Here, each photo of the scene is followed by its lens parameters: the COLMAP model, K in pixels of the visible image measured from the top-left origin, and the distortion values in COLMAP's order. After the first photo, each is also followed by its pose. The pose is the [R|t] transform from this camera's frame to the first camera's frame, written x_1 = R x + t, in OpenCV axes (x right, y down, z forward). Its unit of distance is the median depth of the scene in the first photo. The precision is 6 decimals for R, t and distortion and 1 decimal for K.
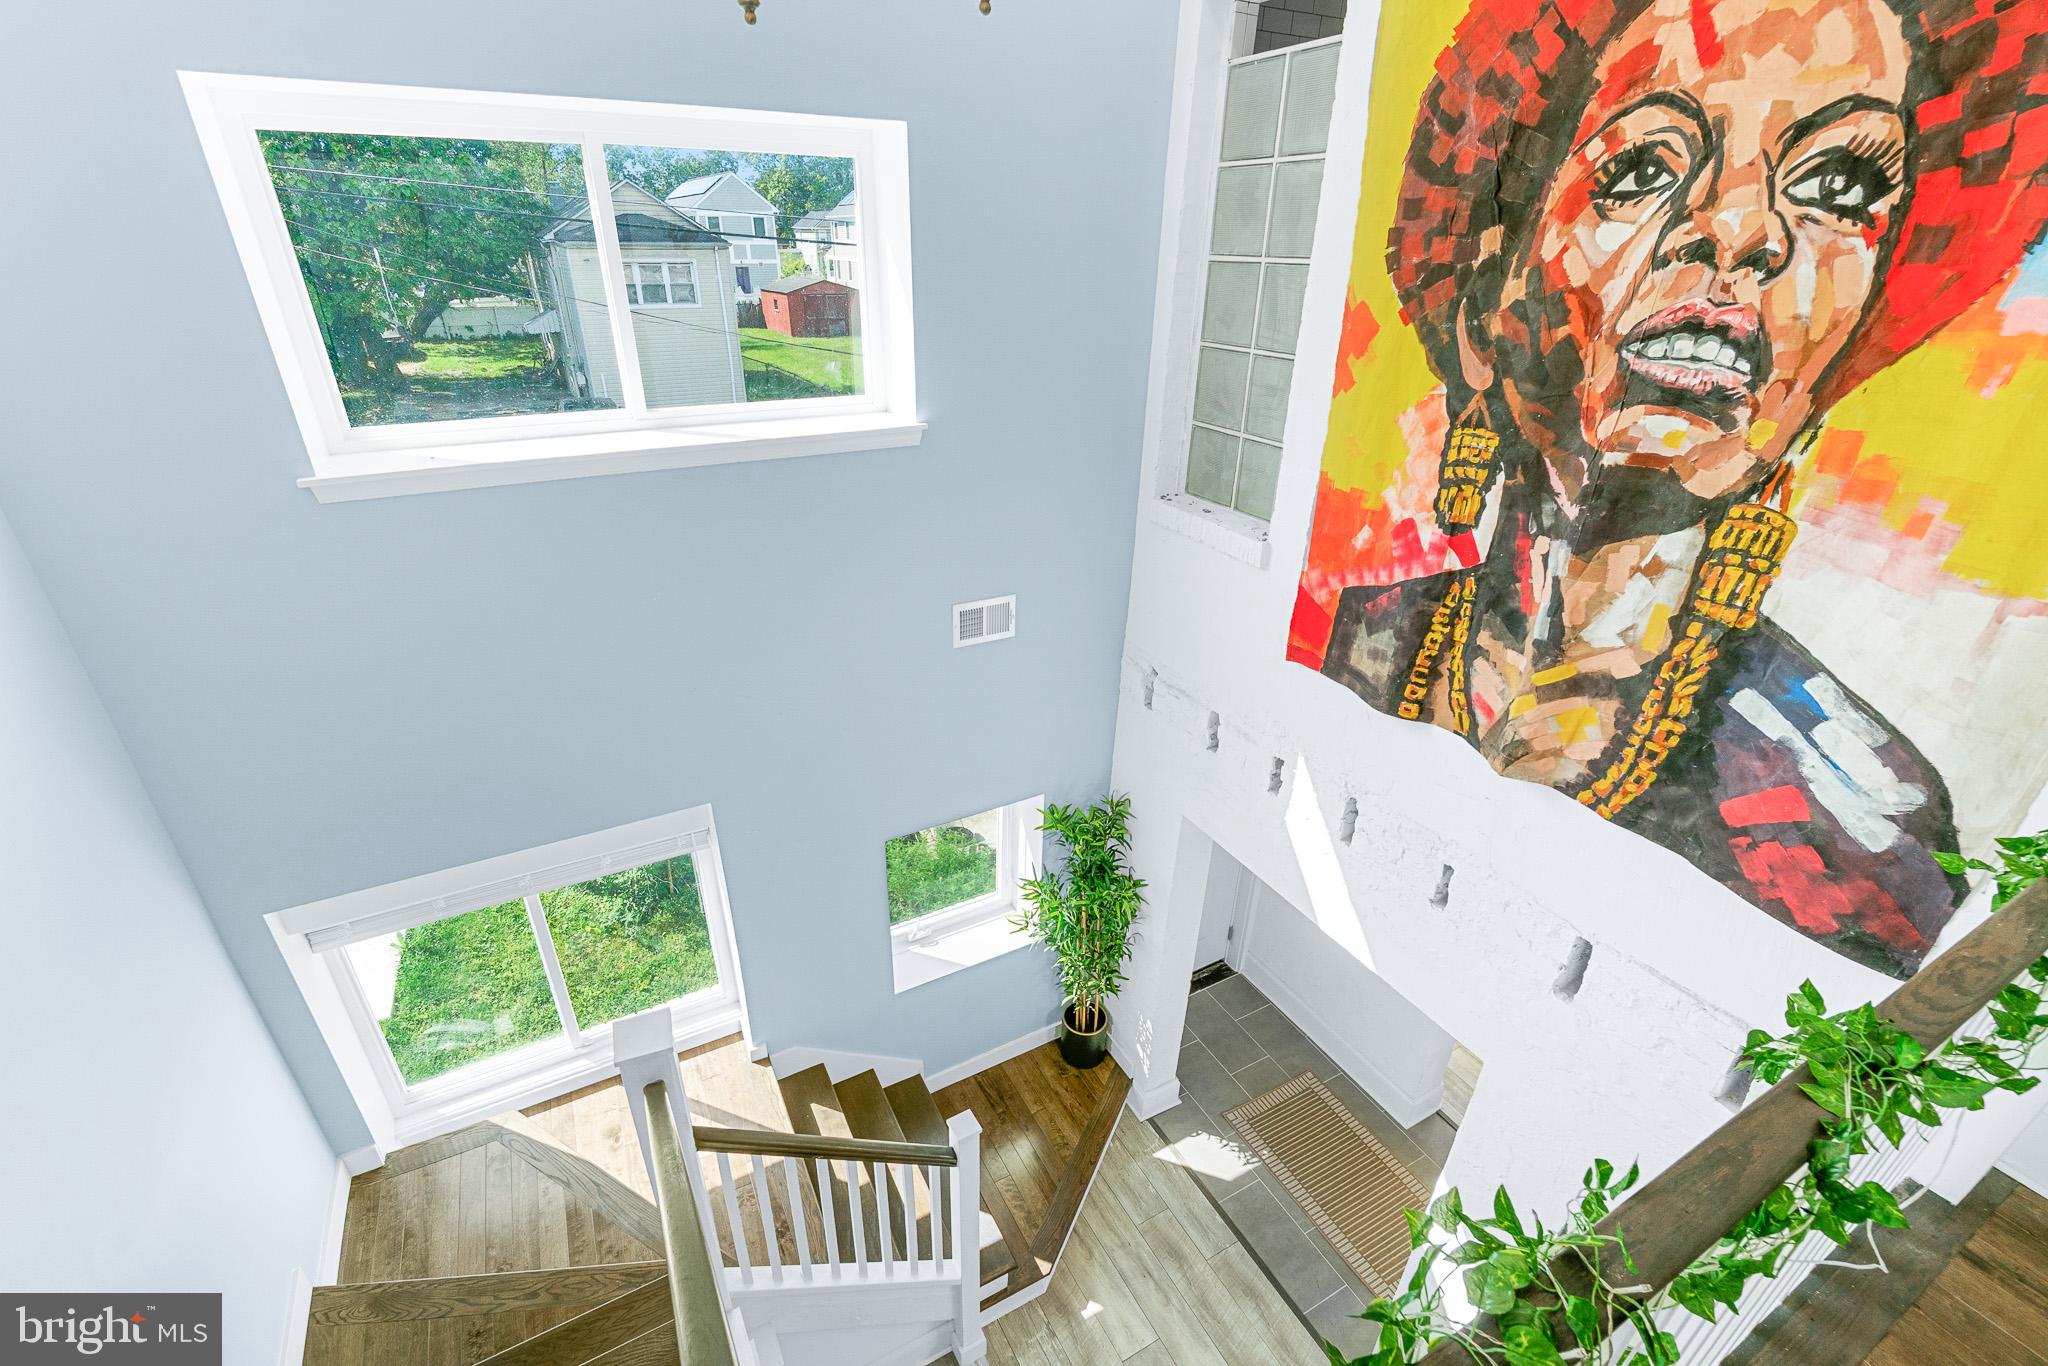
lens RADIAL K [[902.5, 0, 994.6], [0, 902.5, 697.7], [0, 0, 1]] dist [-0.000502, 0.001101]
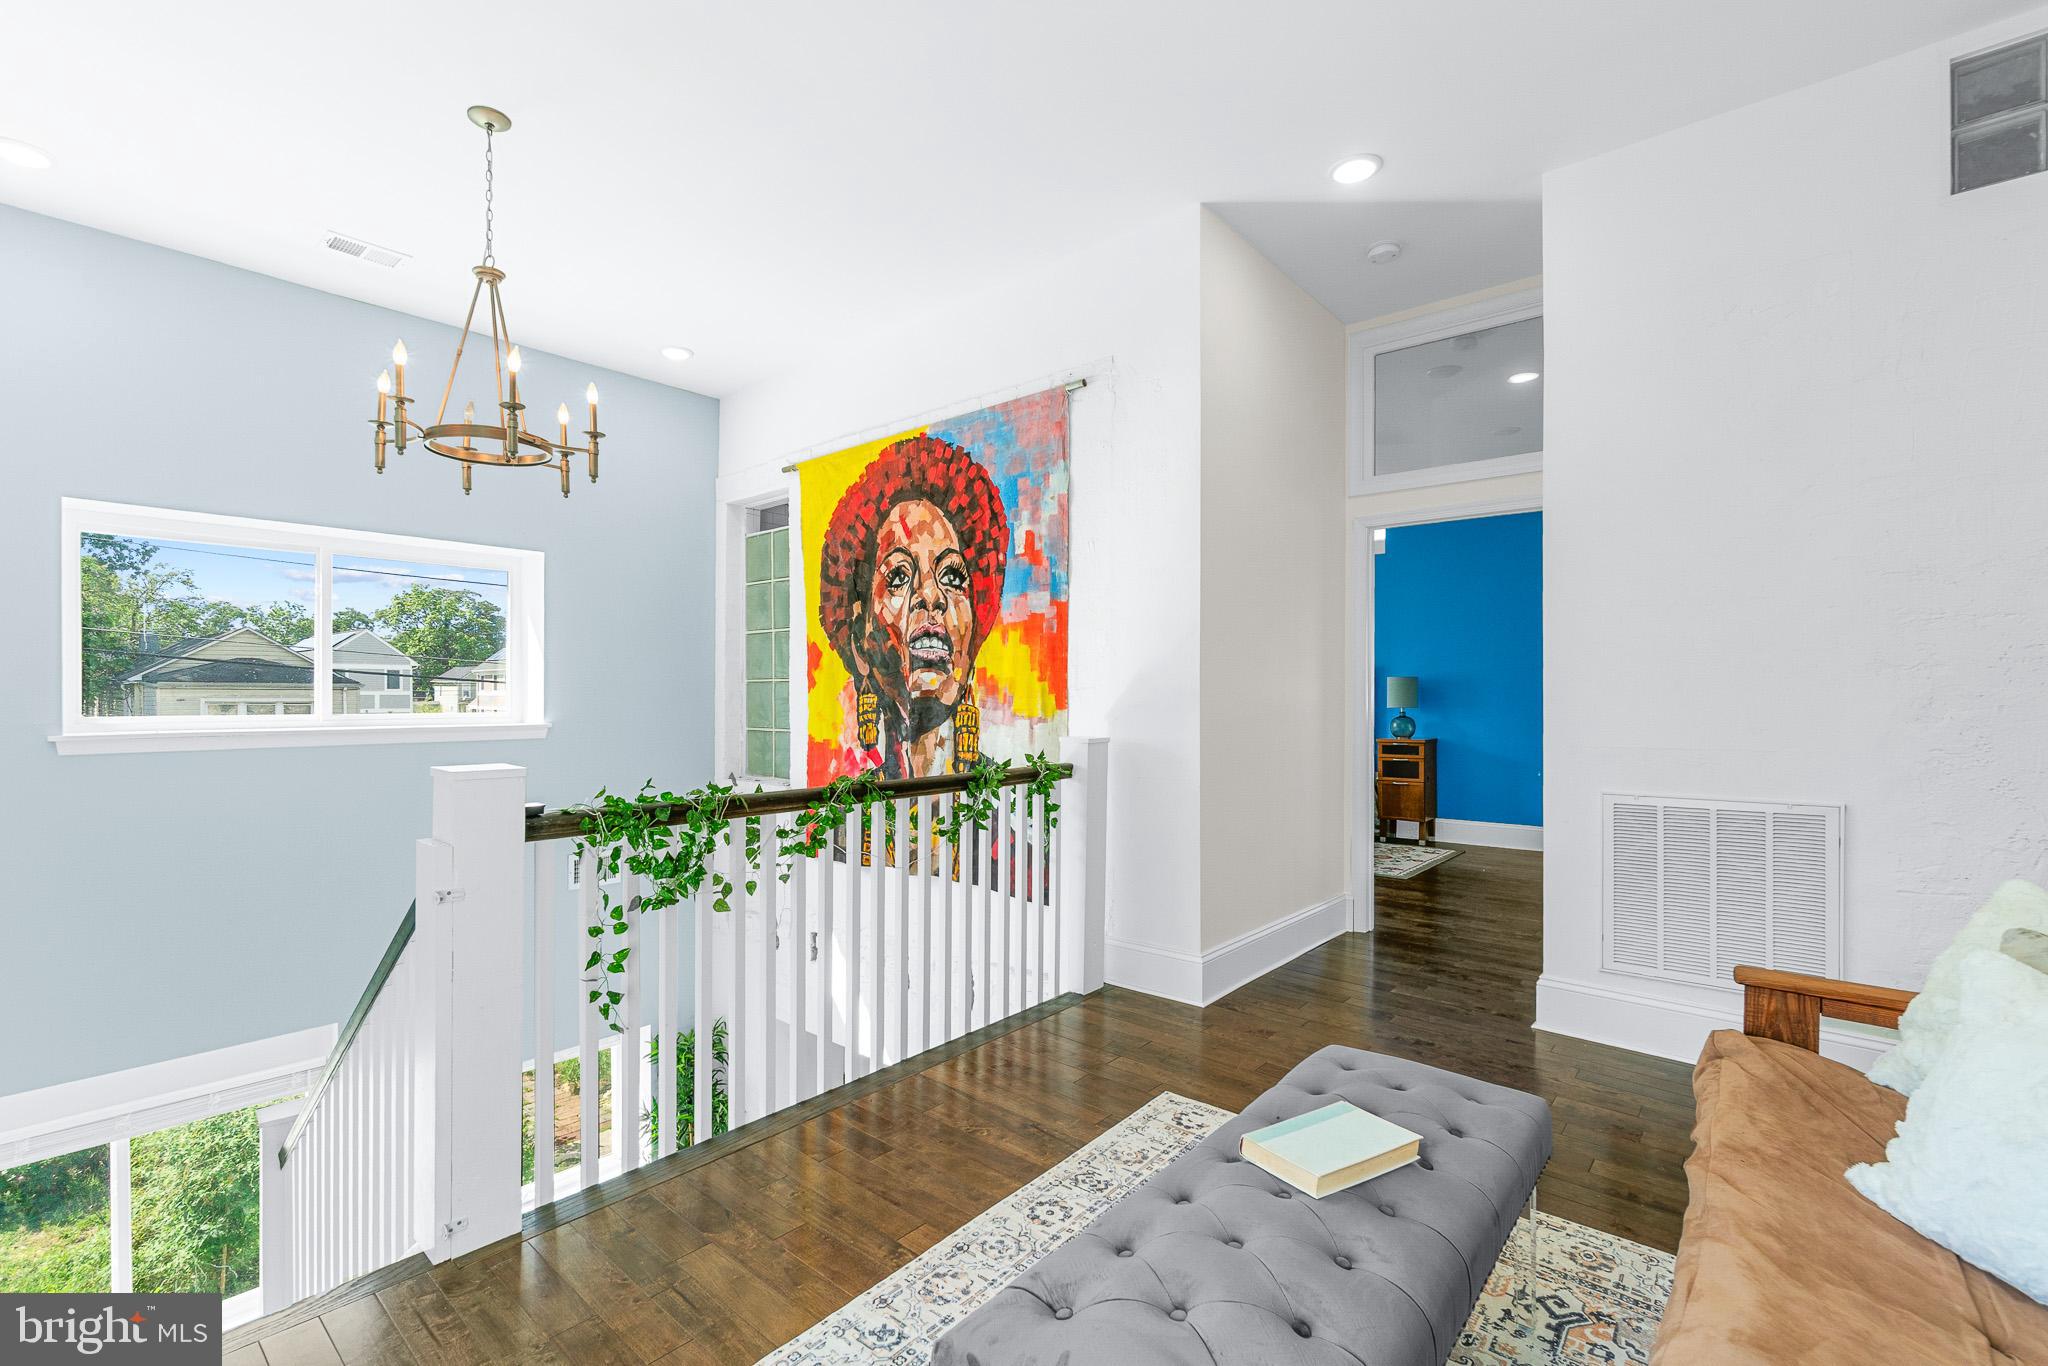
lens RADIAL K [[902.5, 0, 1012.7], [0, 902.5, 681.7], [0, 0, 1]] dist [-0.000502, 0.001101]
pose [[0.929670, -0.005807, 0.368347, 0.131644], [0.175801, 0.885672, -0.429743, 0.644549], [-0.323739, 0.464275, 0.824404, -0.801635]]
